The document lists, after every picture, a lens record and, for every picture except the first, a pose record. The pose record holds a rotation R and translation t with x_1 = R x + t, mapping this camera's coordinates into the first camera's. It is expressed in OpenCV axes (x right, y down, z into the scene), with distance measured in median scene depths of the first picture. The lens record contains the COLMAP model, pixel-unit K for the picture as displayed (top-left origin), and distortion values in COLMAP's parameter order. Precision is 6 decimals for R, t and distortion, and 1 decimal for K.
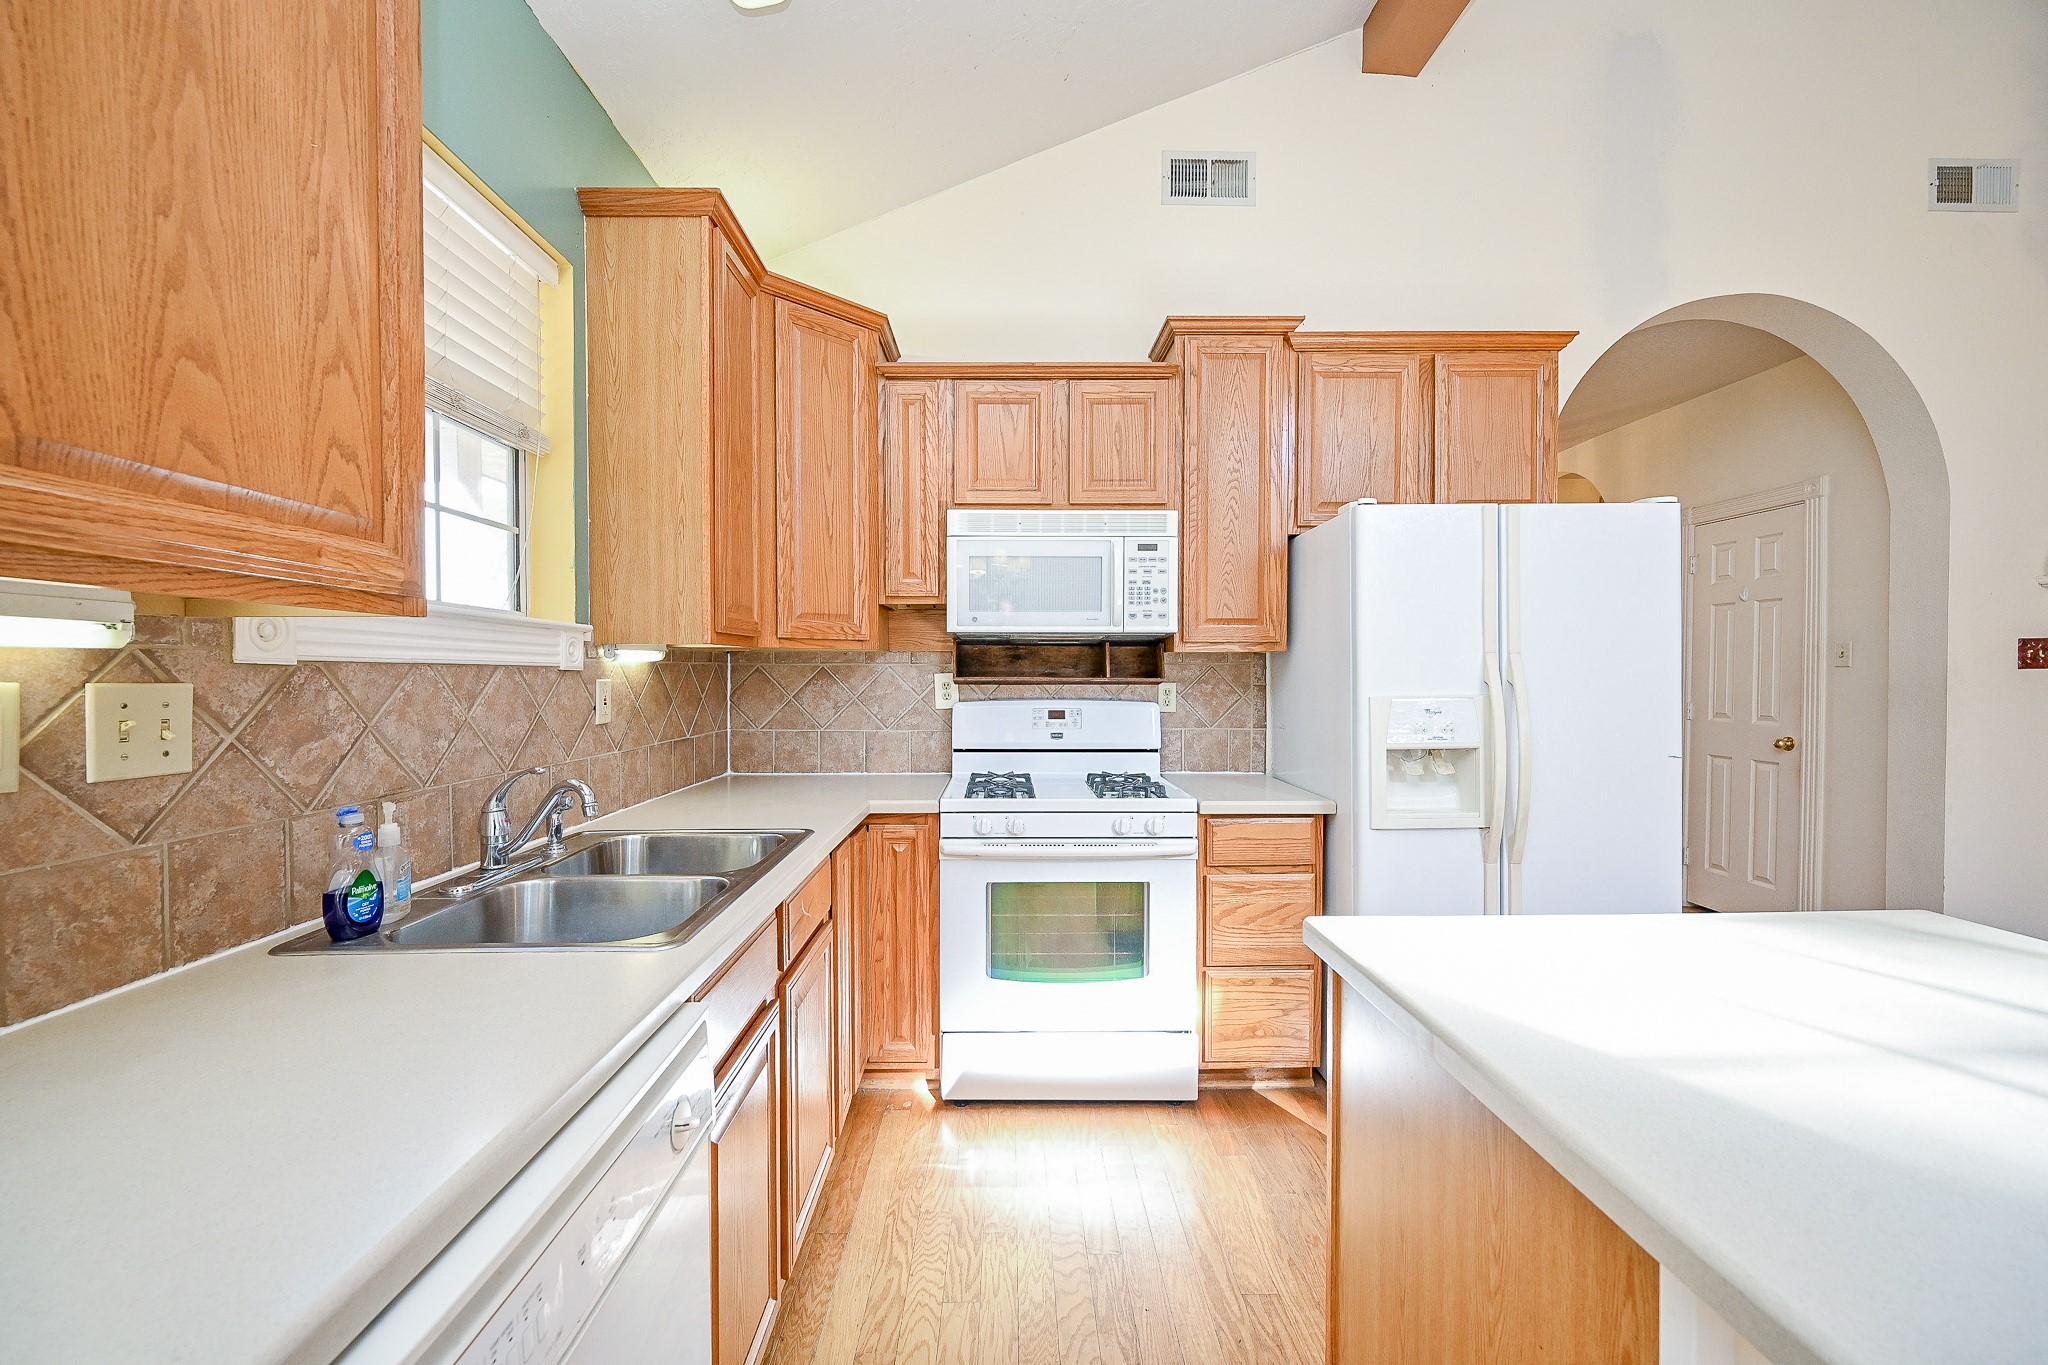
lens RADIAL K [[807.5, 0, 1020.2], [0, 807.5, 686.1], [0, 0, 1]] dist [-0.001012, 0.000521]
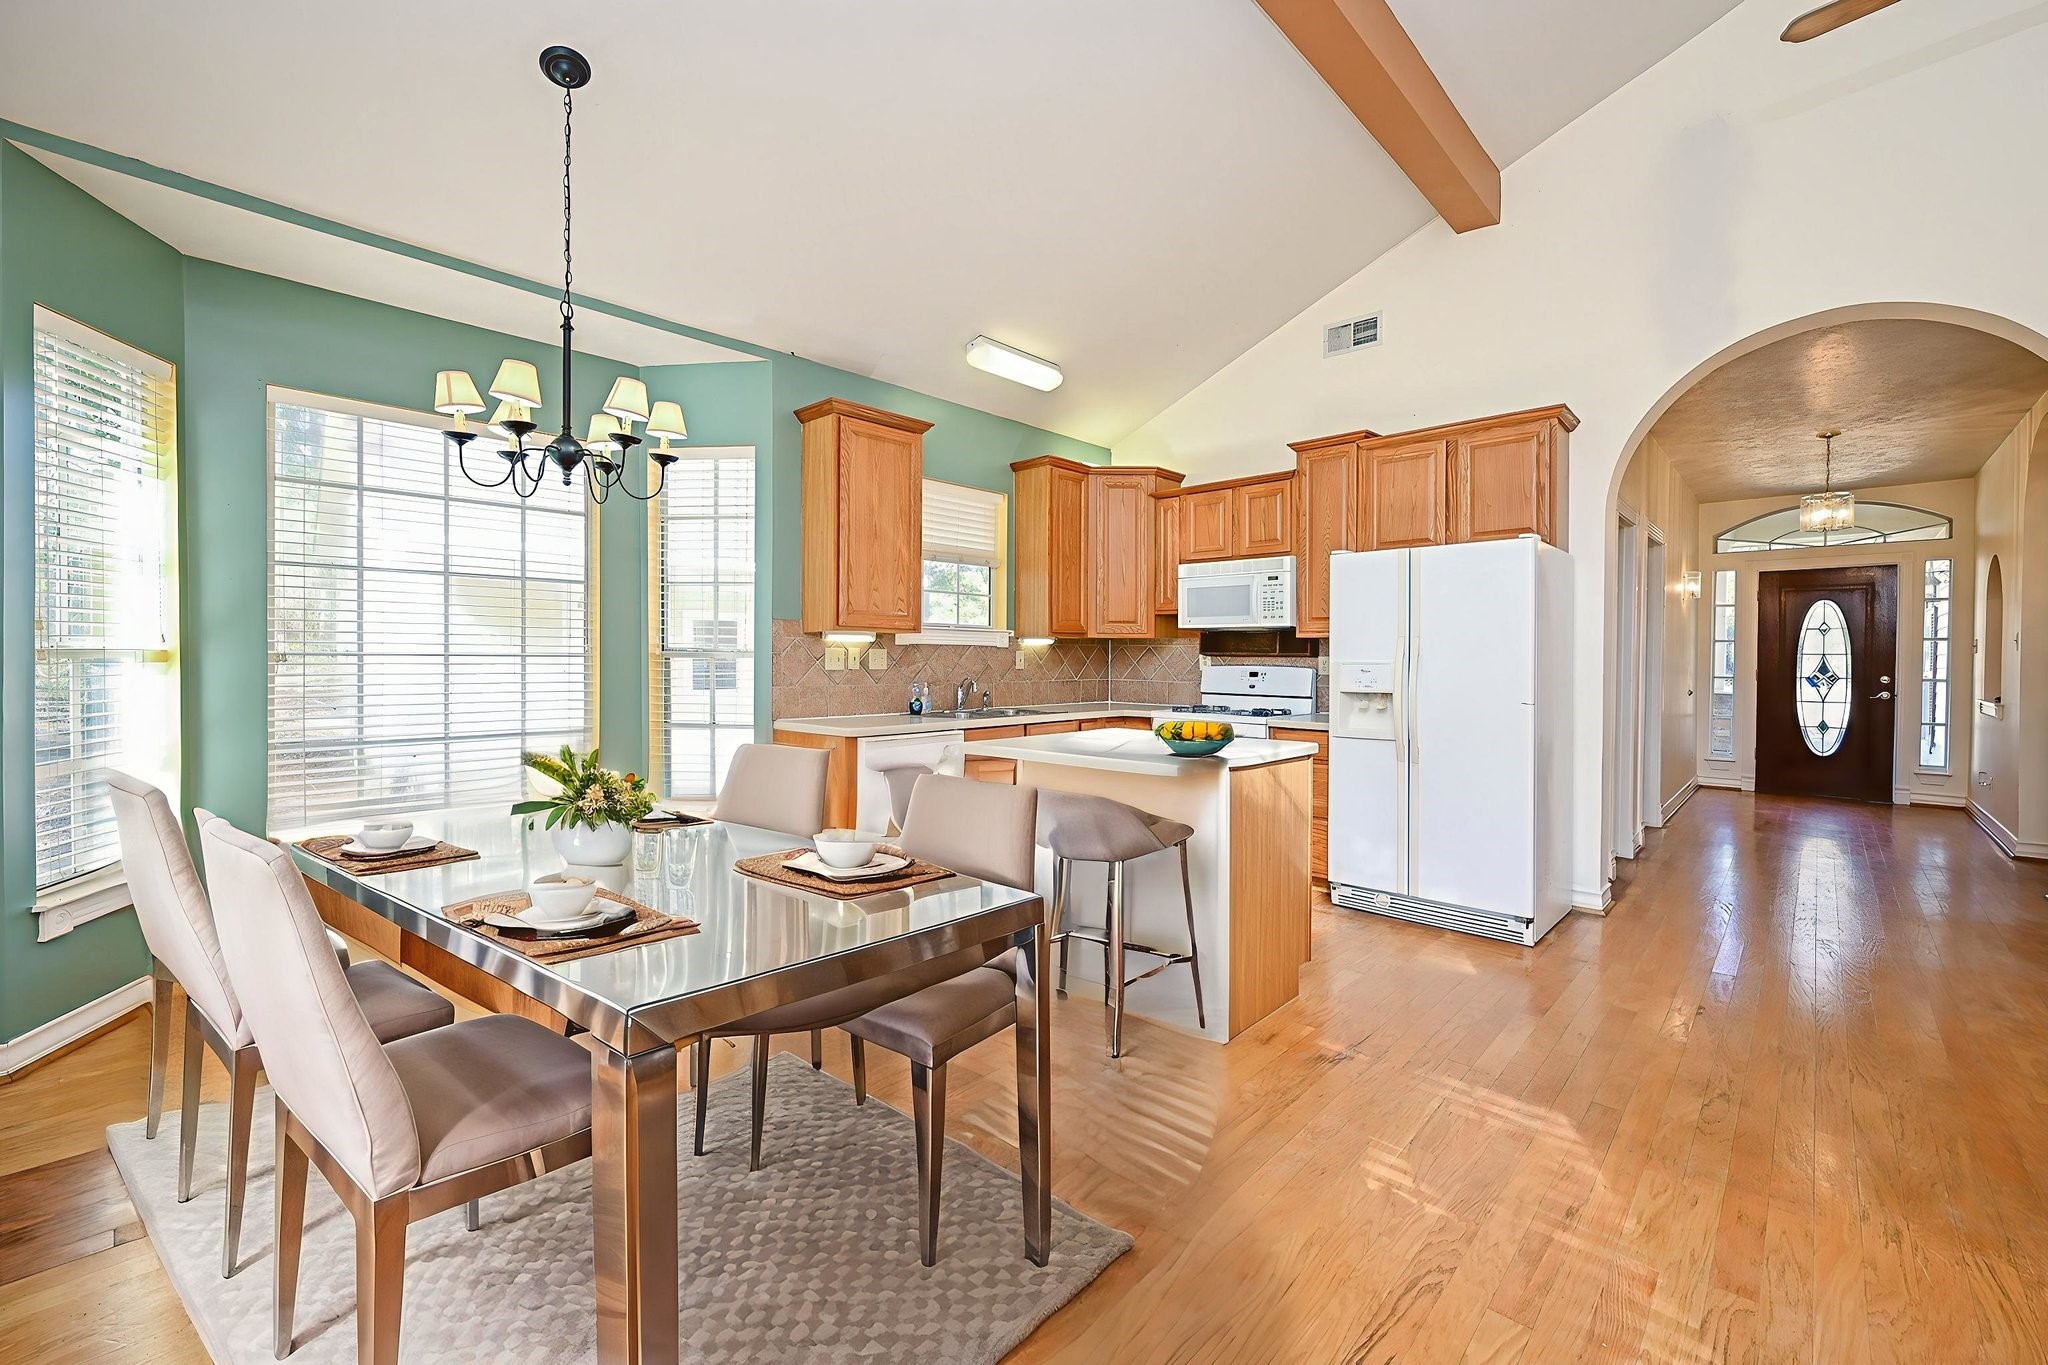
lens RADIAL K [[841.9, 0, 1050.7], [0, 841.9, 670.7], [0, 0, 1]] dist [-0.000951, 0.000124]
pose [[0.724578, 0.017596, -0.688968, 1.060937], [-0.018129, 0.999815, 0.006469, 0.025889], [0.688954, 0.007803, 0.724763, -0.652795]]
